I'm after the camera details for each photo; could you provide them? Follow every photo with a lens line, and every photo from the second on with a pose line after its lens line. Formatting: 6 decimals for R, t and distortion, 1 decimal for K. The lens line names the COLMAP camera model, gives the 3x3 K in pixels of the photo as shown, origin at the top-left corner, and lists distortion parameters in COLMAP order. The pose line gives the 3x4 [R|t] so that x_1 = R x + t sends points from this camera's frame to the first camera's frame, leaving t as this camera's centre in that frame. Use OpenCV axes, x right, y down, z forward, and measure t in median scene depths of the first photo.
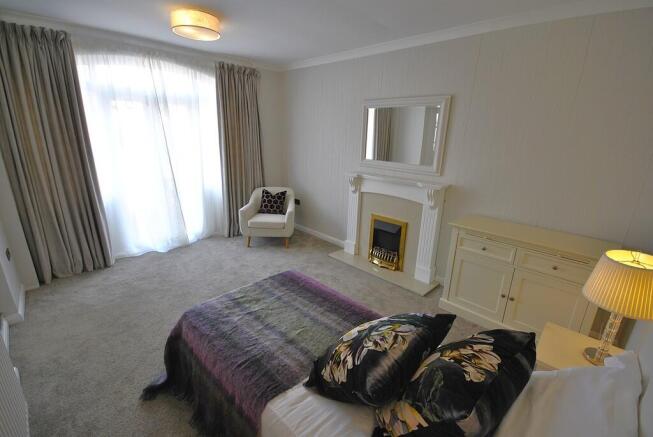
lens RADIAL K [[287.7, 0, 328.2], [0, 287.7, 220.1], [0, 0, 1]] dist [-0.005399, -0.000506]
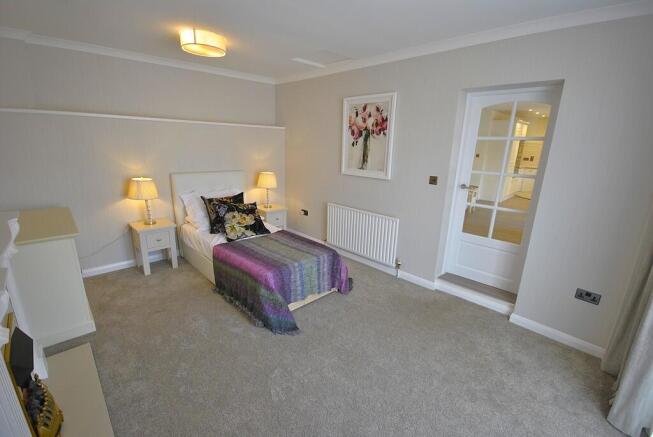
lens RADIAL K [[287.7, 0, 328.2], [0, 287.7, 220.1], [0, 0, 1]] dist [-0.005399, -0.000506]
pose [[-0.997998, -0.062985, -0.005648, -0.258630], [-0.056305, 0.844377, 0.532783, -0.427525], [-0.028789, 0.532035, -0.846233, 1.387492]]
